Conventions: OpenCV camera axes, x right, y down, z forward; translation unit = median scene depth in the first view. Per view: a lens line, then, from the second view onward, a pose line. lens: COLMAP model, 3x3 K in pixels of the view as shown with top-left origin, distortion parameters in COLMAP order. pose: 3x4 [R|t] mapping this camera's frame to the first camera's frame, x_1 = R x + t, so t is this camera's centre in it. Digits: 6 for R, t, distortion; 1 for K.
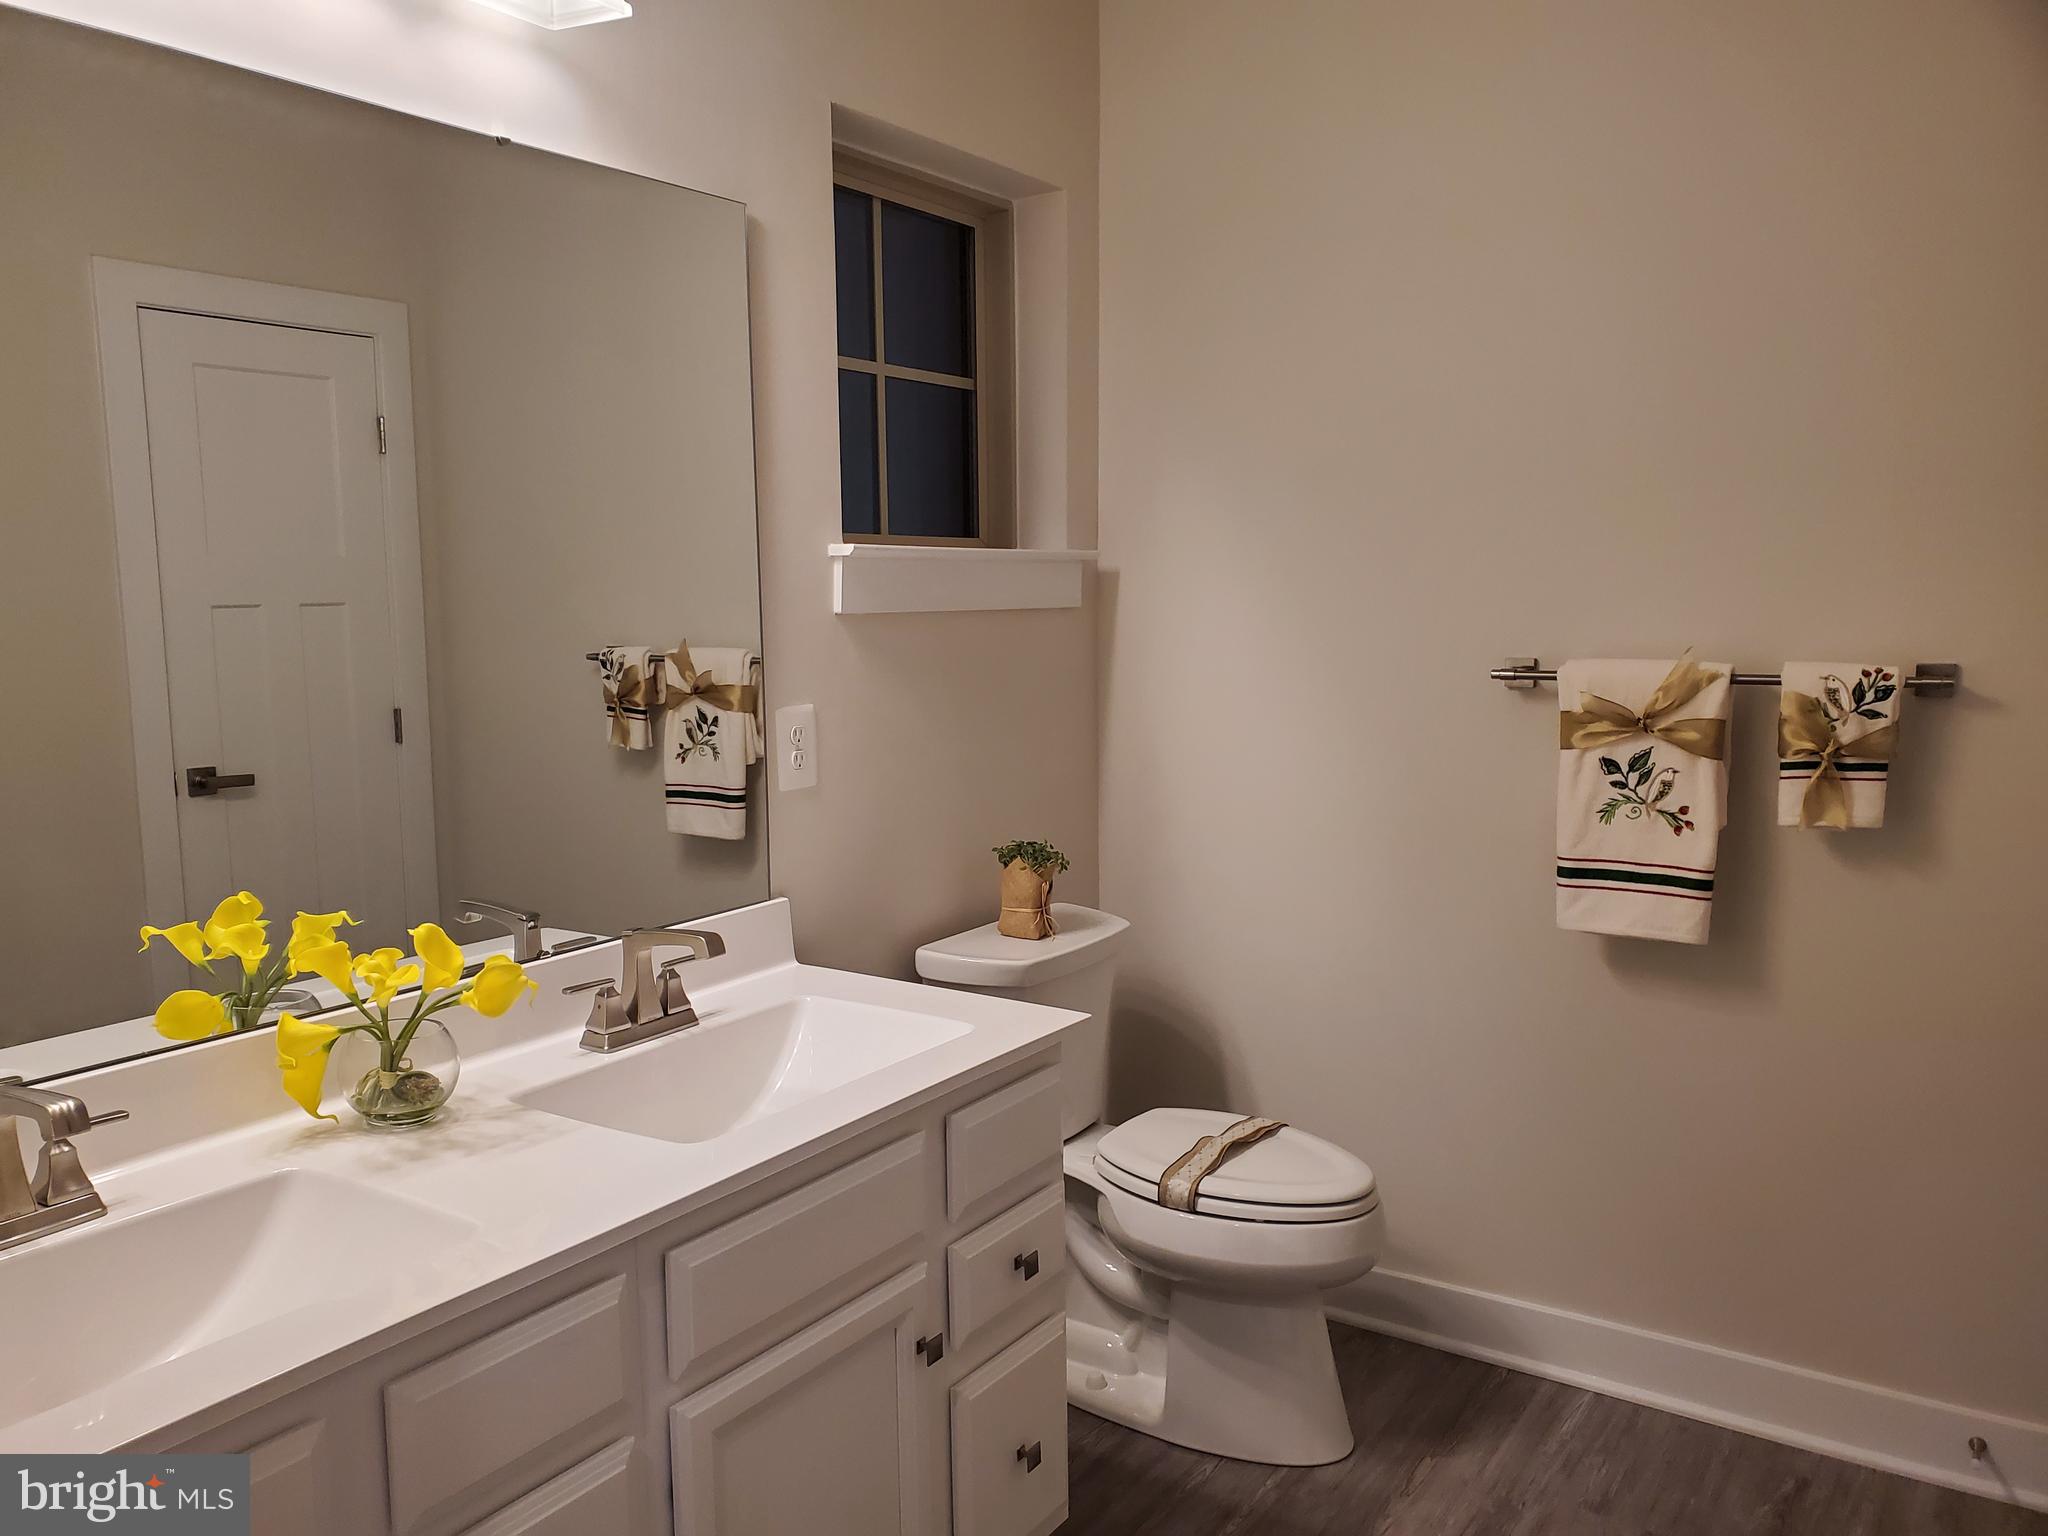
lens RADIAL K [[1578.3, 0, 1015.8], [0, 1578.3, 780.0], [0, 0, 1]] dist [0.009802, -0.008898]
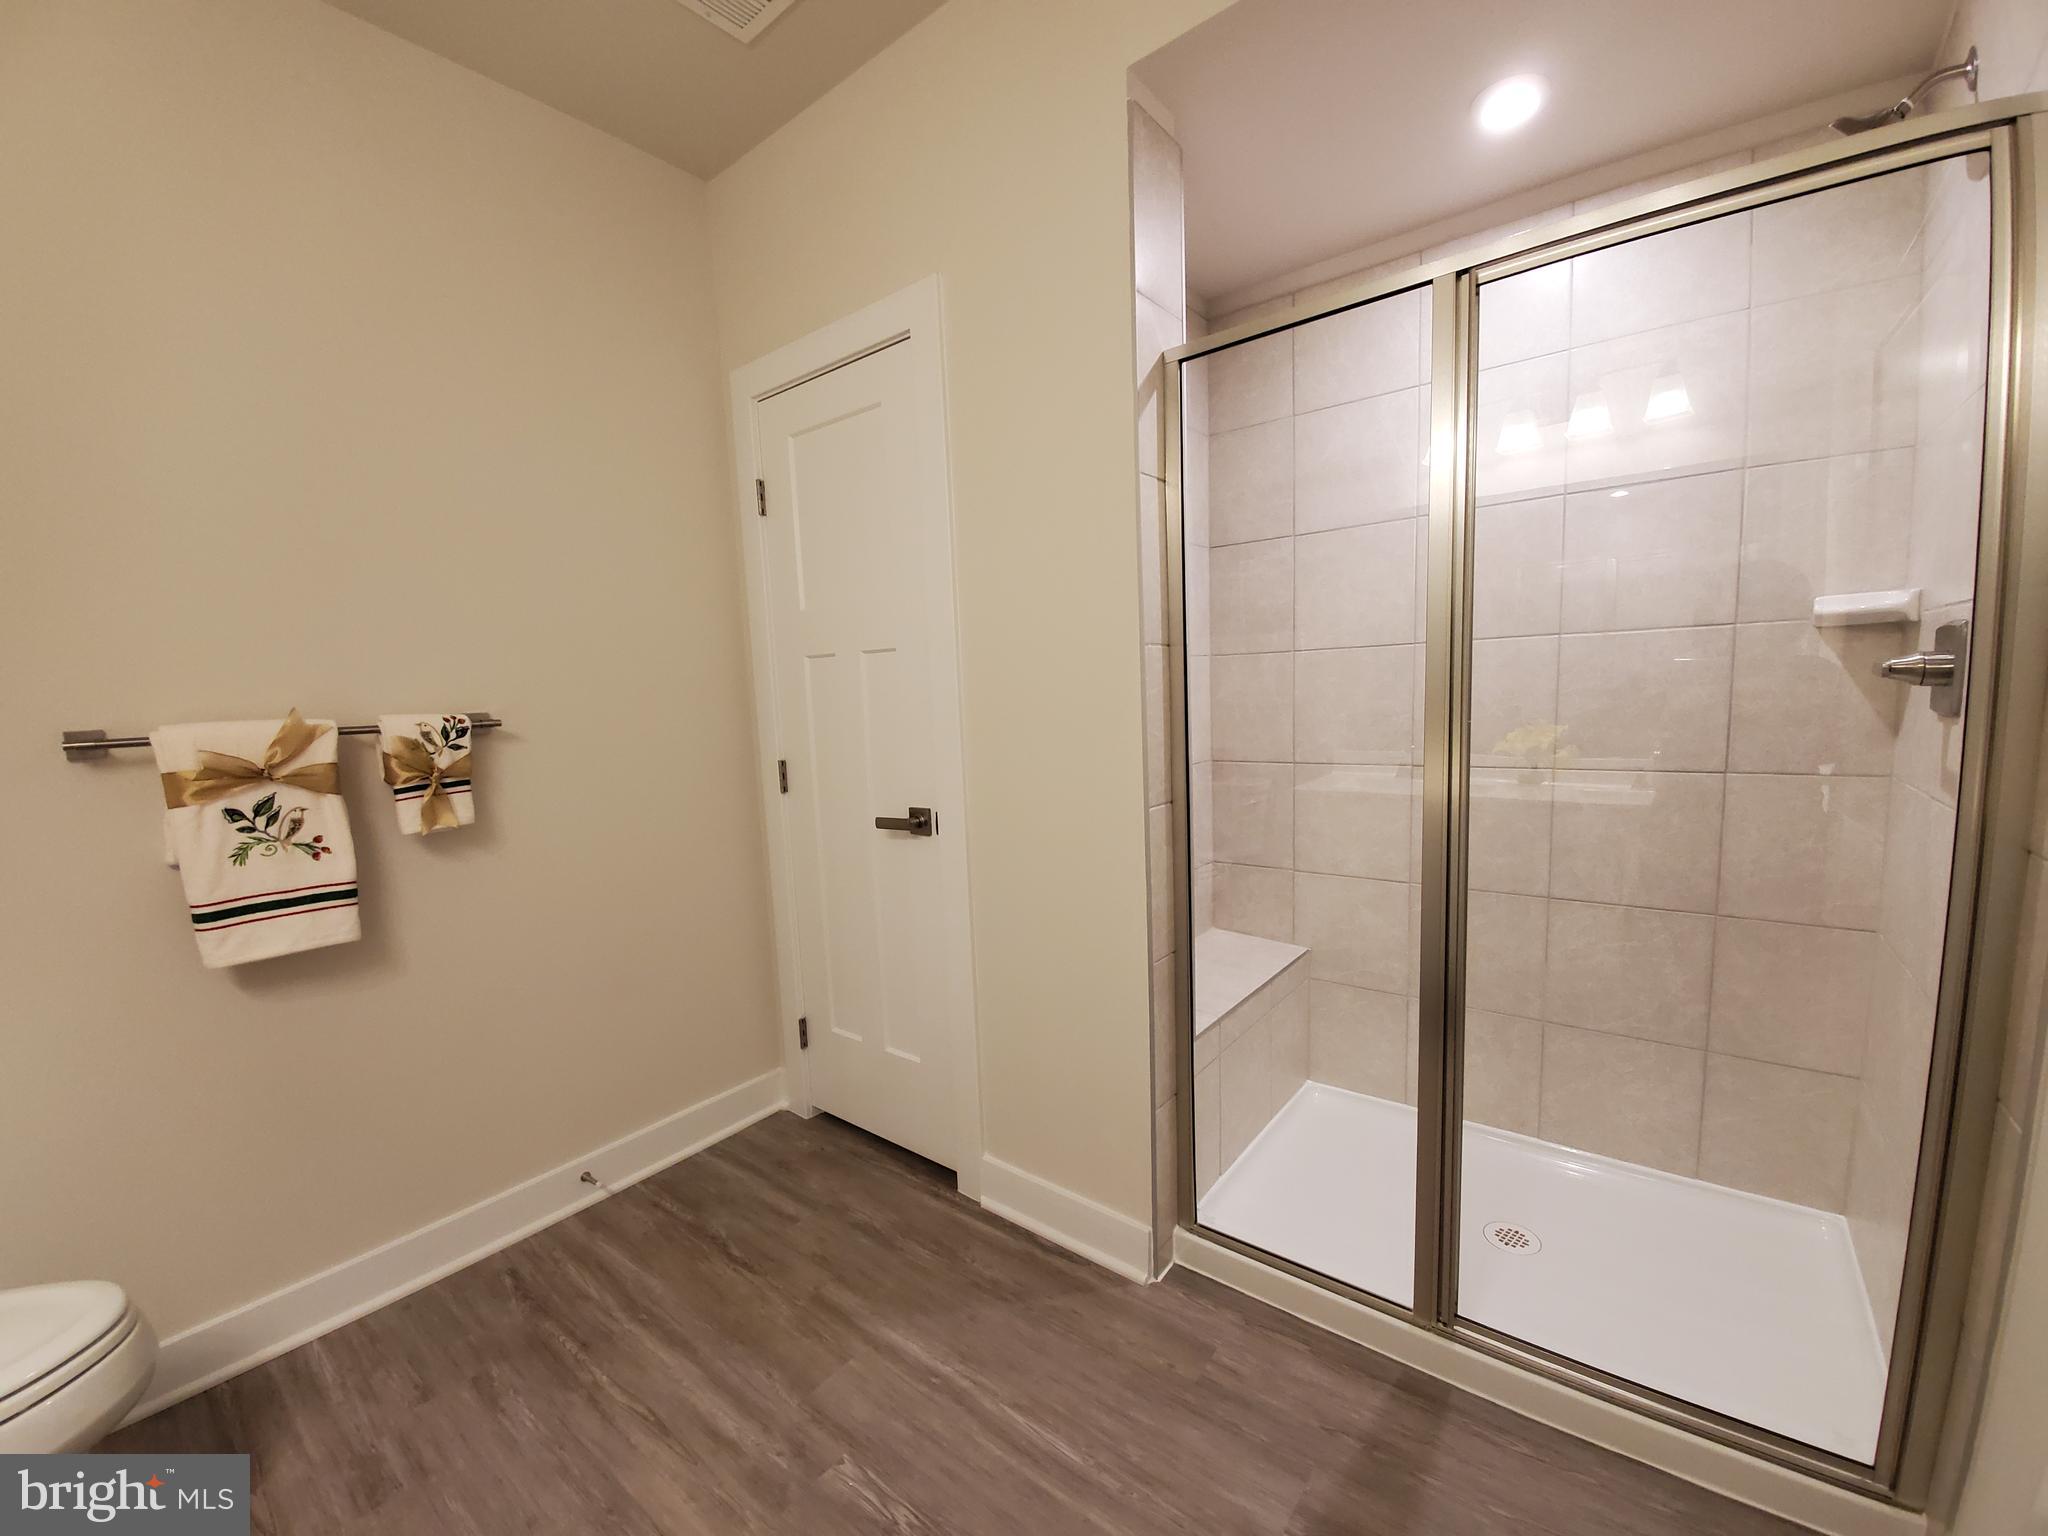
lens RADIAL K [[806.1, 0, 1019.1], [0, 806.1, 792.4], [0, 0, 1]] dist [0.000661, -0.011130]
pose [[0.074183, -0.110125, 0.991145, -0.155226], [0.157015, 0.982777, 0.097443, 0.008396], [-0.984806, 0.148396, 0.090197, 0.402969]]
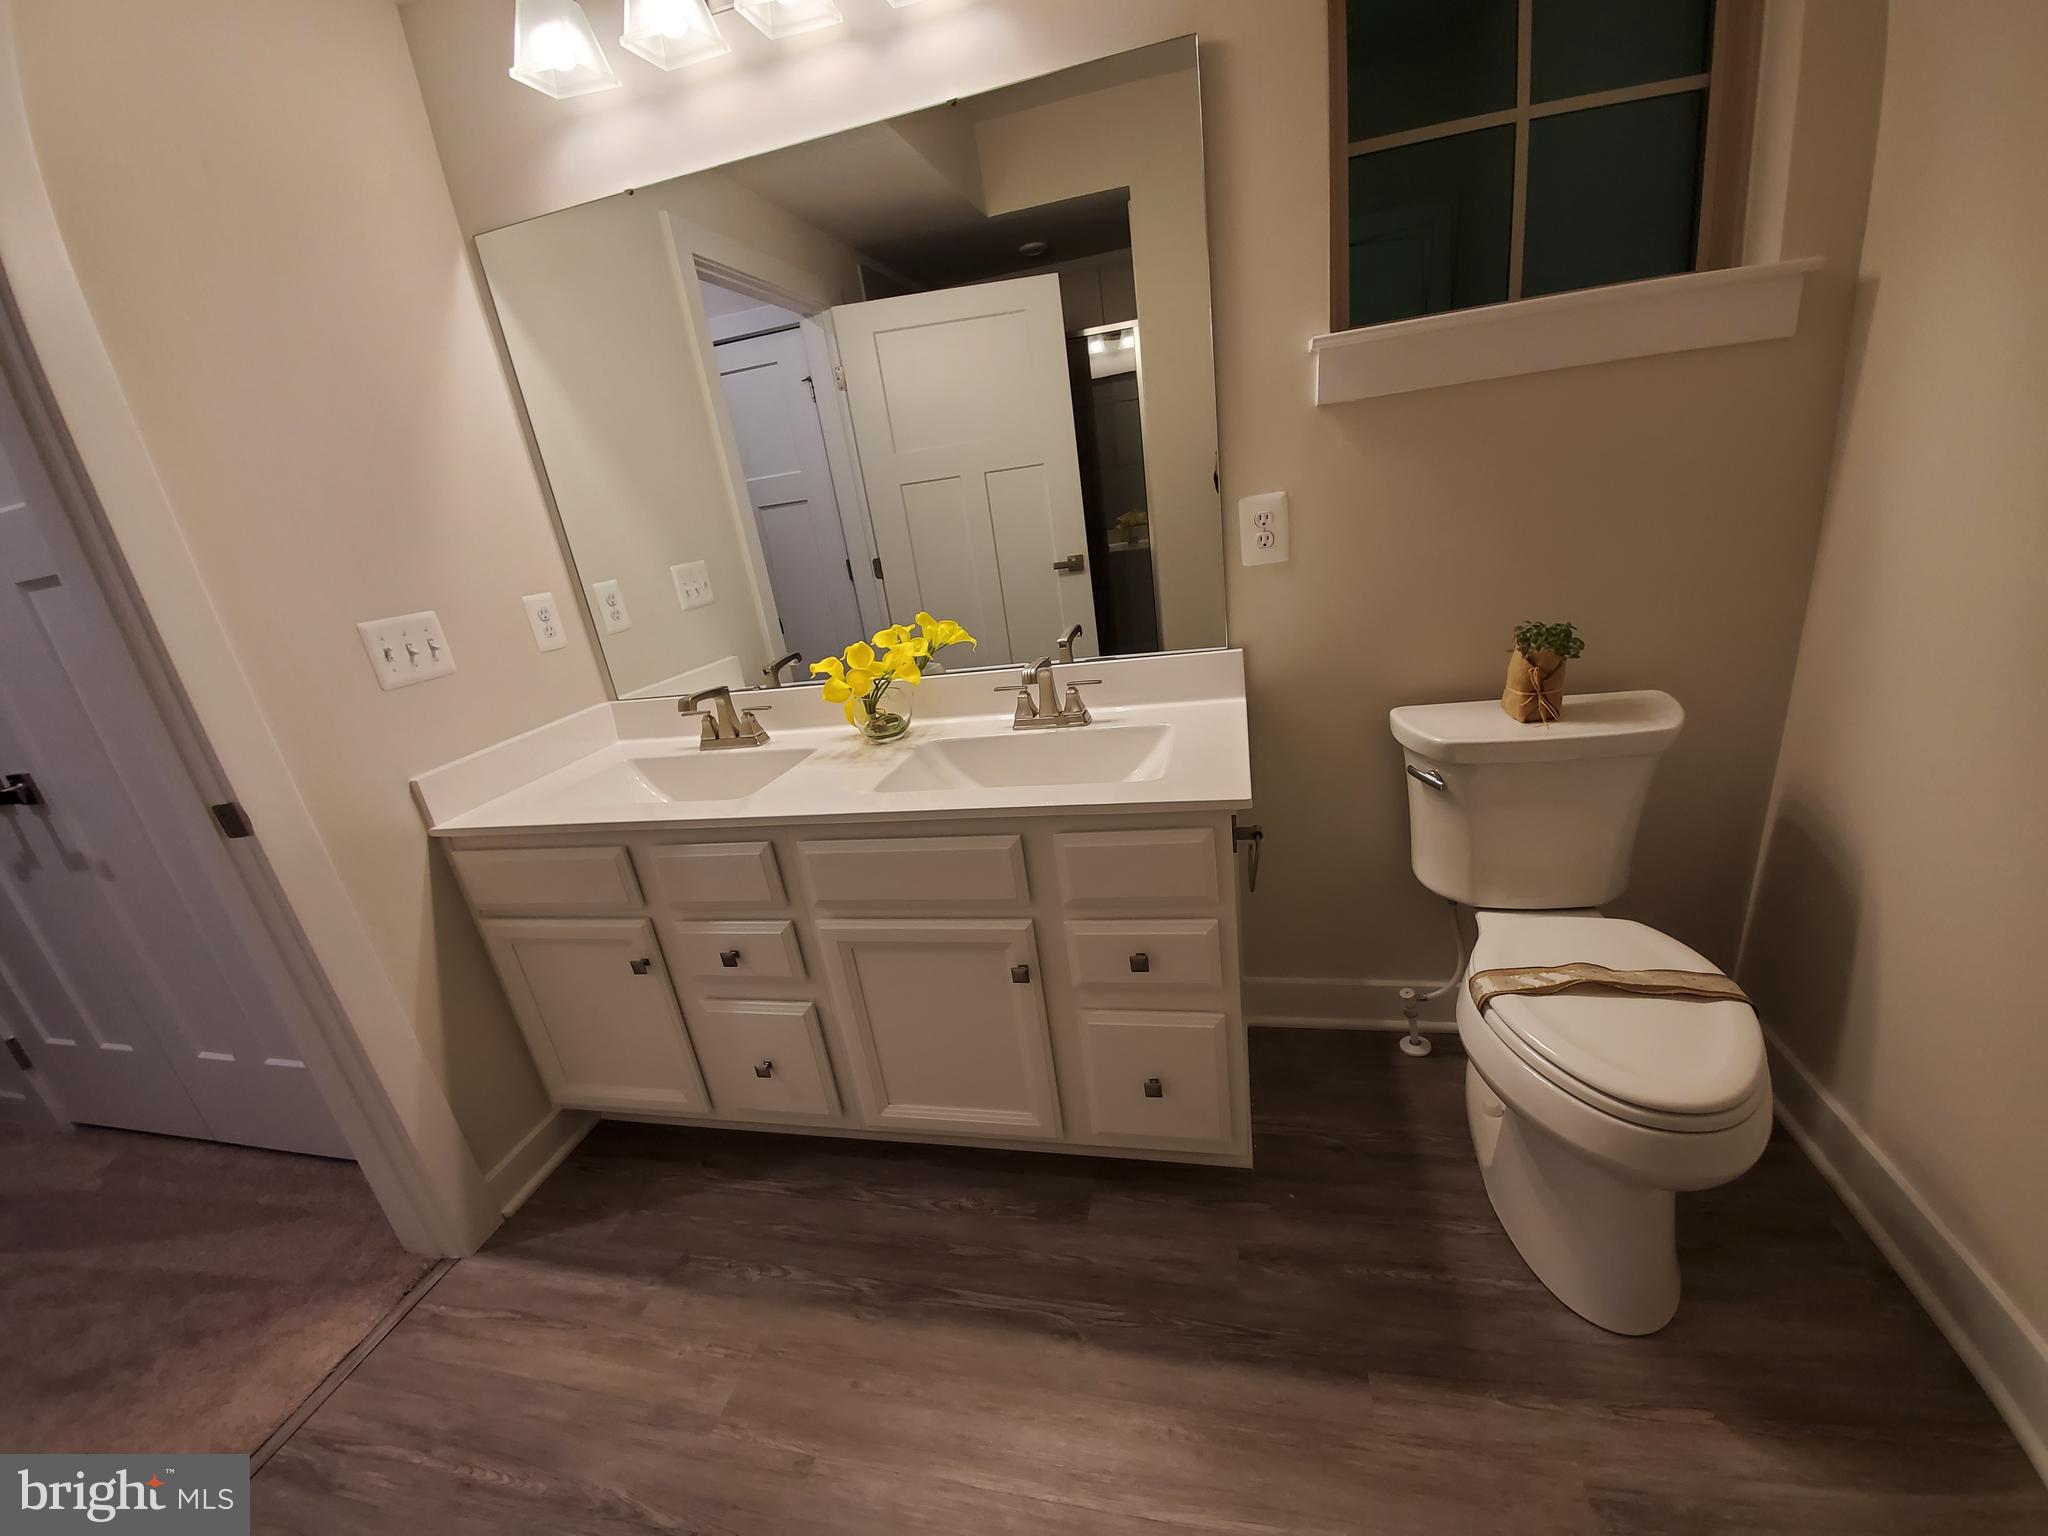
lens RADIAL K [[806.1, 0, 1033.0], [0, 806.1, 793.0], [0, 0, 1]] dist [0.000661, -0.011130]
pose [[0.361248, 0.293797, -0.884976, 0.415365], [0.015235, 0.947081, 0.320634, -0.029890], [0.932345, -0.129310, 0.337655, 0.572089]]
